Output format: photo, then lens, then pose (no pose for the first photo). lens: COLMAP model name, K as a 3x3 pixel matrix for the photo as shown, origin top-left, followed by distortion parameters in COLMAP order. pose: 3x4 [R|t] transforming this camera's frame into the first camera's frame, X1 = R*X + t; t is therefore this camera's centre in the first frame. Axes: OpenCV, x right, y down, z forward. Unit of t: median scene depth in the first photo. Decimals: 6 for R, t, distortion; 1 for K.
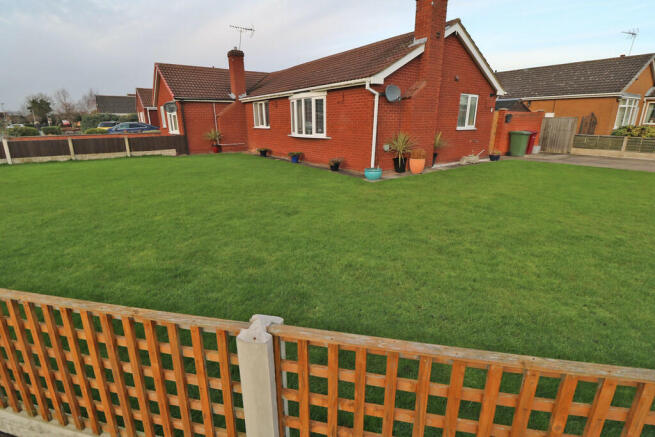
lens RADIAL K [[311.2, 0, 324.3], [0, 311.2, 205.1], [0, 0, 1]] dist [0.001541, -0.014938]
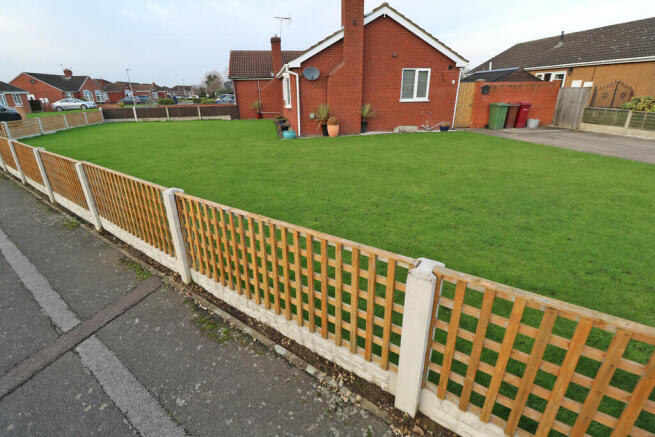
lens RADIAL K [[302.3, 0, 326.0], [0, 302.3, 214.0], [0, 0, 1]] dist [-0.000551, -0.012524]
pose [[0.907420, 0.147162, -0.393615, 0.578341], [-0.096594, 0.984640, 0.145446, 0.024212], [0.408973, -0.093960, 0.907697, -0.133678]]
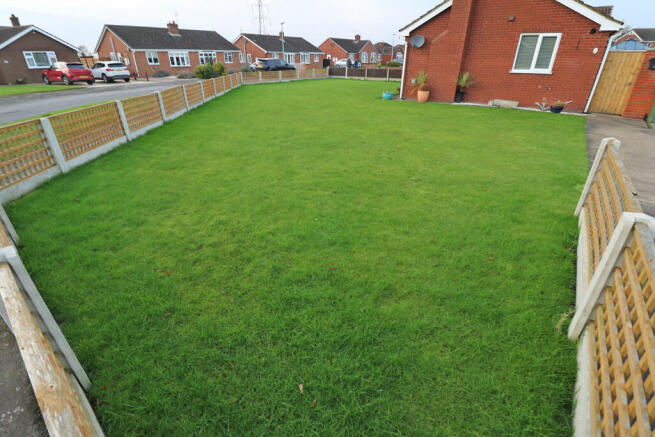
lens RADIAL K [[302.3, 0, 326.0], [0, 302.3, 214.0], [0, 0, 1]] dist [-0.000551, -0.012524]
pose [[0.284894, 0.443155, -0.849970, 1.113396], [-0.247545, 0.890652, 0.381393, -0.046457], [0.926044, 0.101749, 0.363442, 0.105908]]
